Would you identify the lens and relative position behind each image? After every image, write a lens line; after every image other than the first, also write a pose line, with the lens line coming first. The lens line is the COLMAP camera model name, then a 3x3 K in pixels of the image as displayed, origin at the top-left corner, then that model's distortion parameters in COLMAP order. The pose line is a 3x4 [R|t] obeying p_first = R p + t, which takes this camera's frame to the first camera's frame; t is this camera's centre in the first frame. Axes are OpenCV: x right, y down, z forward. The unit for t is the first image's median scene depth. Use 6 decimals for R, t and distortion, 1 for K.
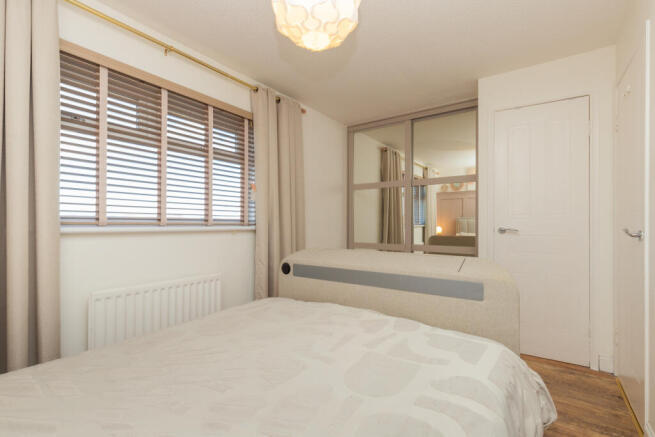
lens RADIAL K [[300.3, 0, 329.9], [0, 300.3, 226.1], [0, 0, 1]] dist [0.000263, -0.000123]
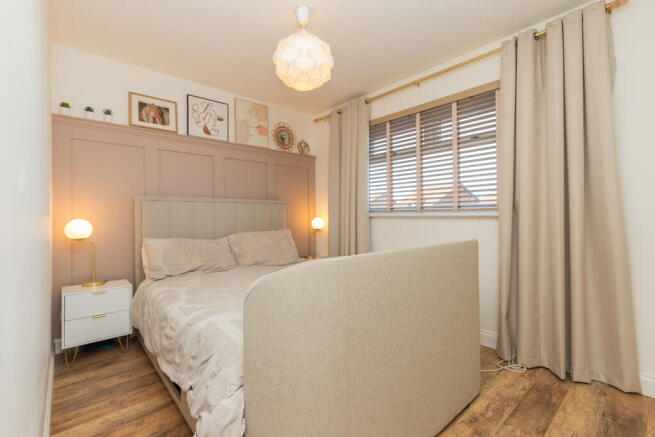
lens RADIAL K [[295.8, 0, 327.5], [0, 295.8, 218.5], [0, 0, 1]] dist [0.000446, -0.000110]
pose [[-0.227769, 0.009460, -0.973669, 0.794486], [0.004691, 0.999952, 0.008618, 0.012308], [0.973704, -0.002605, -0.227803, 0.832851]]
